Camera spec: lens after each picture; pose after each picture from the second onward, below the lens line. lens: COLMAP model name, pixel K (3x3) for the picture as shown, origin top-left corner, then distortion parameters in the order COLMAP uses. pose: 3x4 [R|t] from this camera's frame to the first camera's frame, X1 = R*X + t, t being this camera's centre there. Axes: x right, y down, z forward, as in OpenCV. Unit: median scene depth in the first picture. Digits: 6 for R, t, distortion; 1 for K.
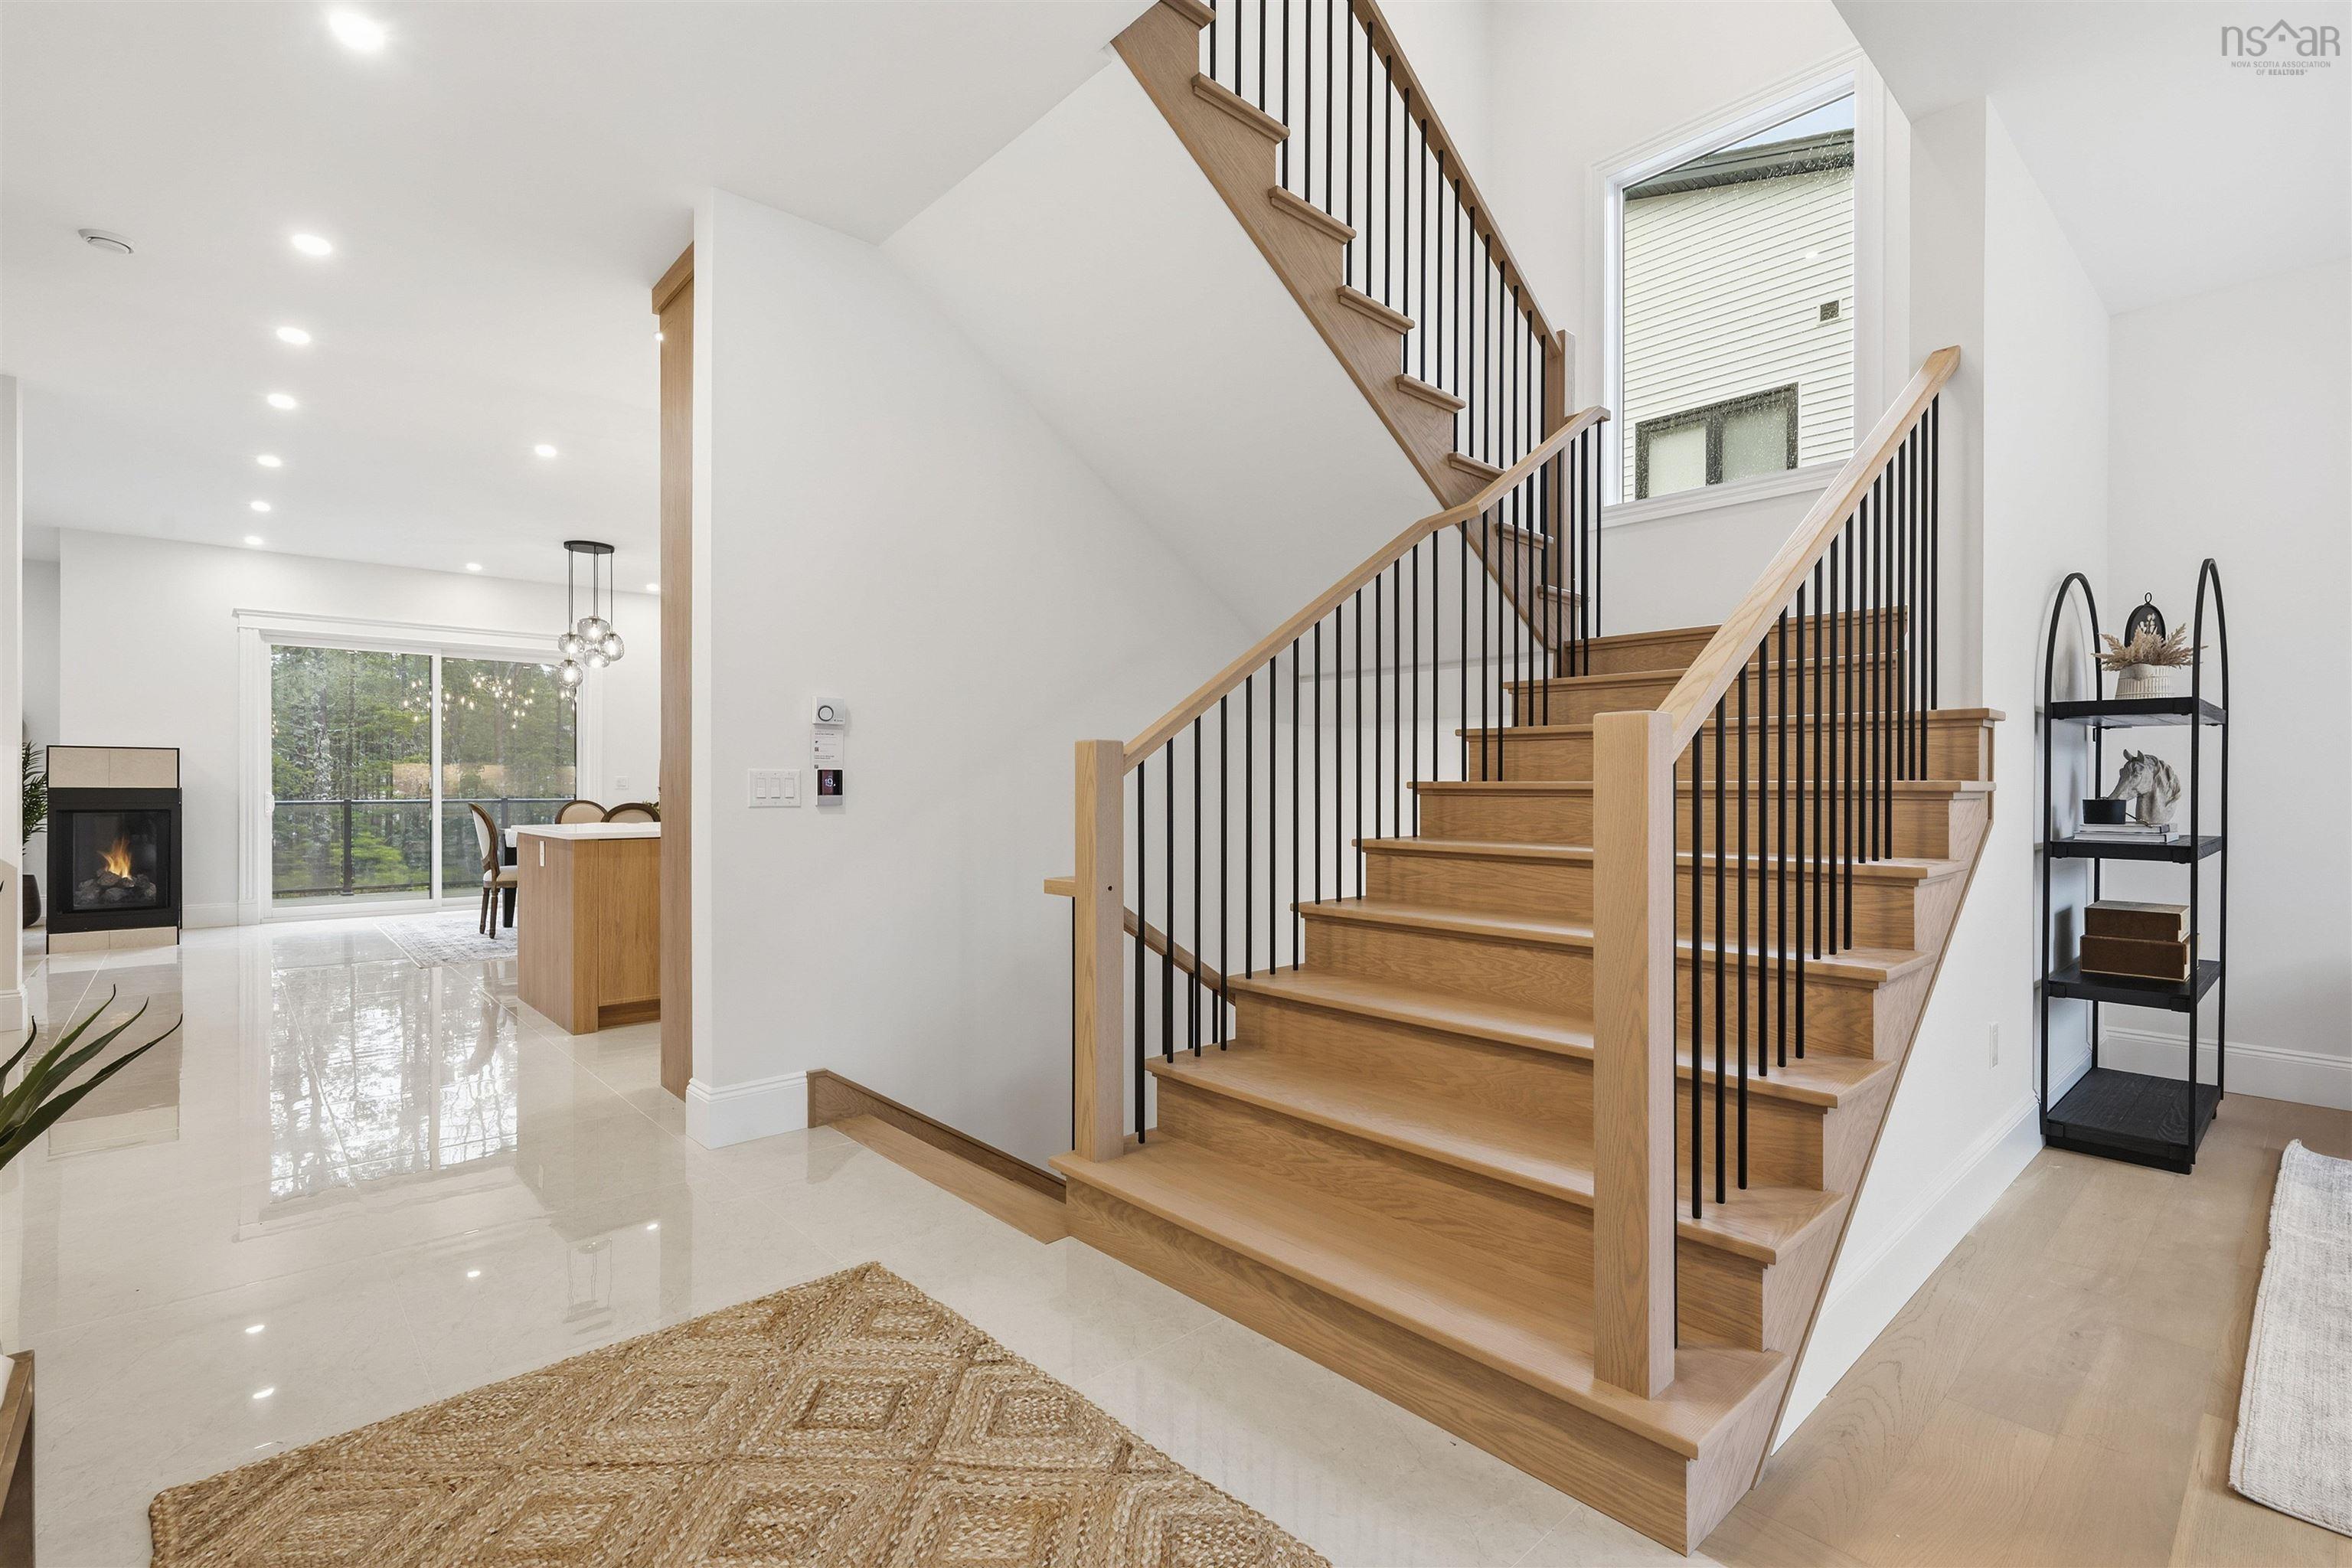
lens RADIAL K [[1057.9, 0, 1182.1], [0, 1057.9, 787.4], [0, 0, 1]] dist [-0.000989, -0.000025]
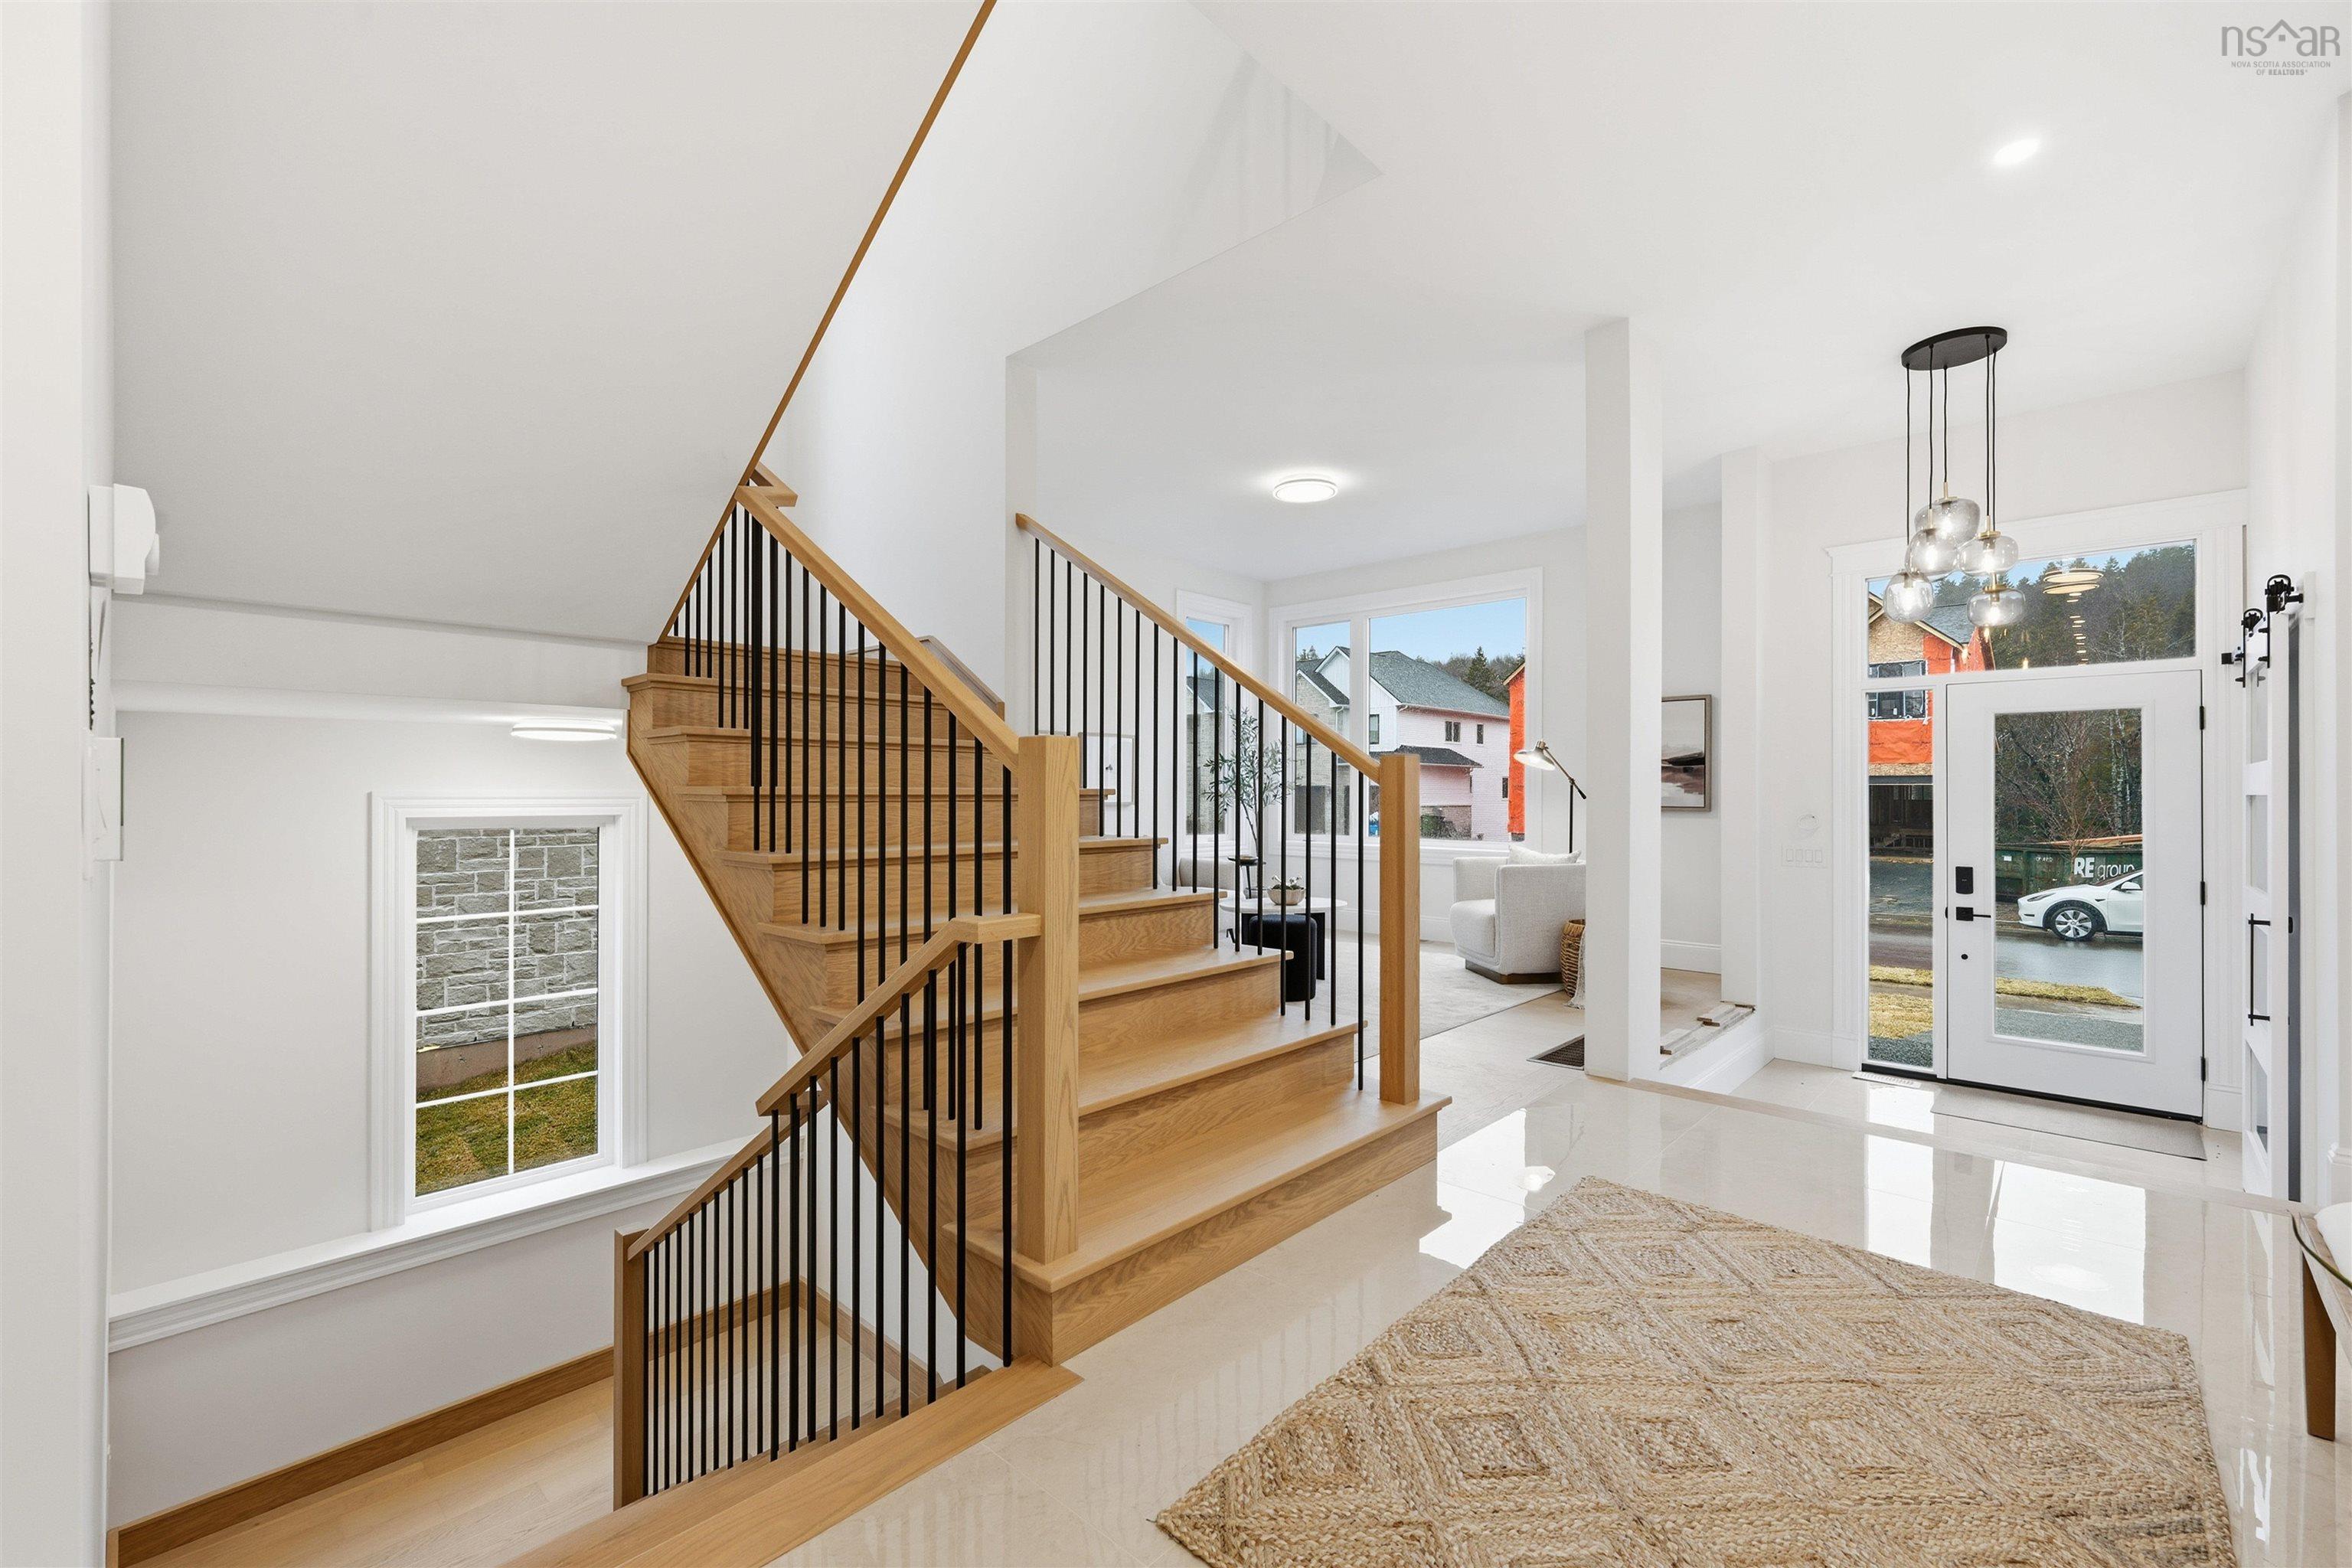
lens RADIAL K [[987.8, 0, 1183.7], [0, 987.8, 788.6], [0, 0, 1]] dist [-0.000604, -0.000070]
pose [[-0.077999, 0.002151, 0.996951, -1.048328], [-0.000489, 0.999997, -0.002196, -0.003786], [-0.996953, -0.000659, -0.077998, 1.196923]]
